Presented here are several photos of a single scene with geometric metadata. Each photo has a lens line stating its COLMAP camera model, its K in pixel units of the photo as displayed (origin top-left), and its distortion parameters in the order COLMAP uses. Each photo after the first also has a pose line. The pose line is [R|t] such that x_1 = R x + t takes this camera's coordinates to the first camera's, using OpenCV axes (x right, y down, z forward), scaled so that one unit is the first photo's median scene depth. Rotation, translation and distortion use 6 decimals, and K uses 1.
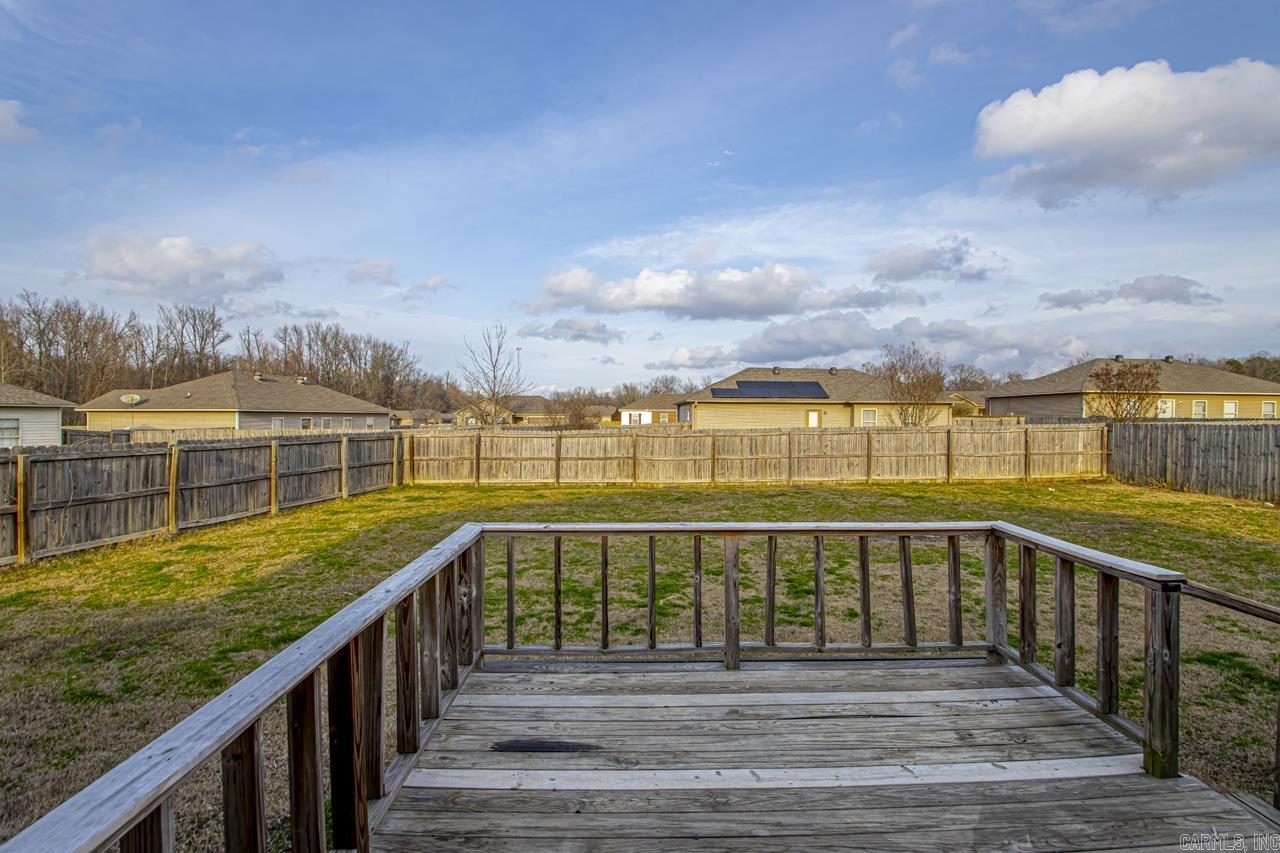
lens RADIAL K [[595.5, 0, 650.7], [0, 595.5, 425.6], [0, 0, 1]] dist [0.019174, -0.018529]
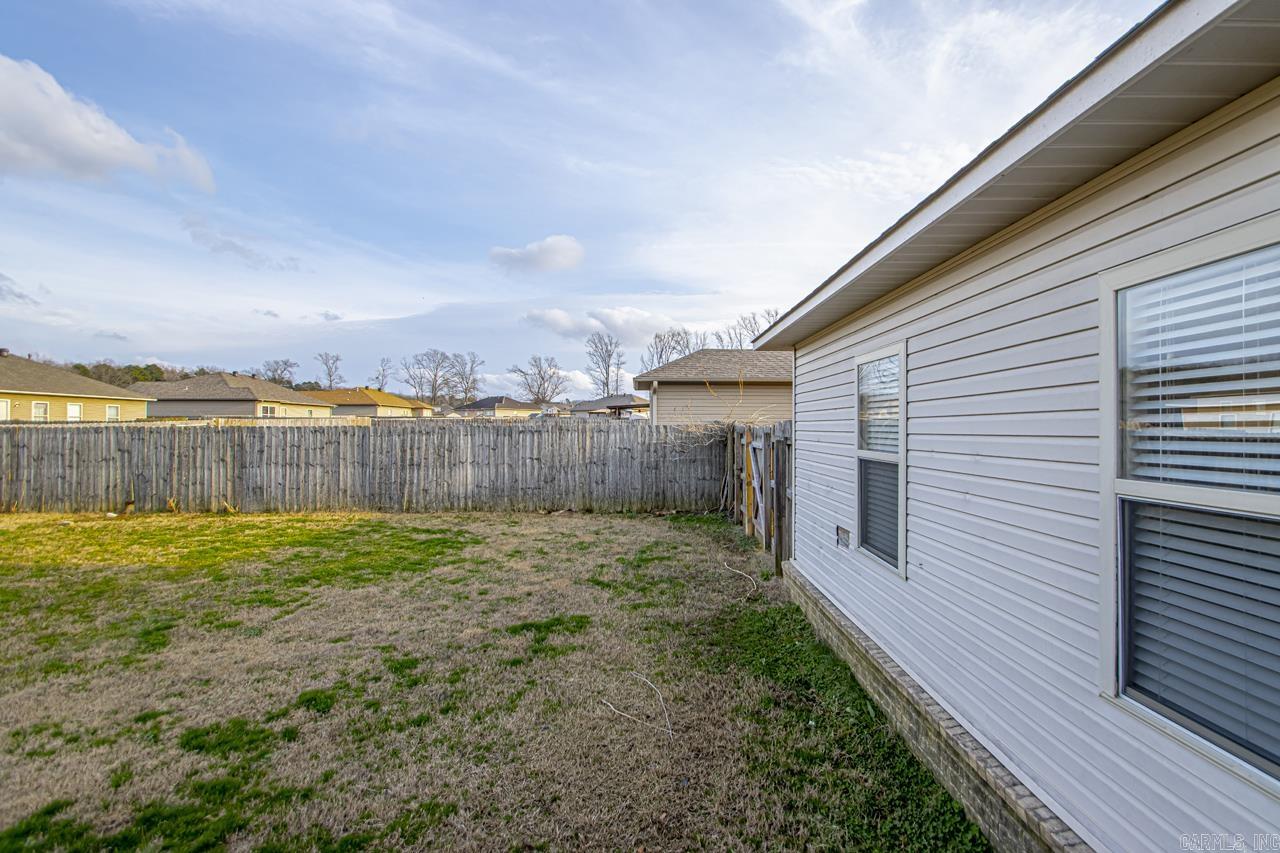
lens RADIAL K [[595.5, 0, 650.7], [0, 595.5, 425.6], [0, 0, 1]] dist [0.019174, -0.018529]
pose [[0.035120, -0.004145, 0.999375, 0.150328], [0.011960, 0.999922, 0.003727, 0.003183], [-0.999312, 0.011821, 0.035167, 0.137100]]
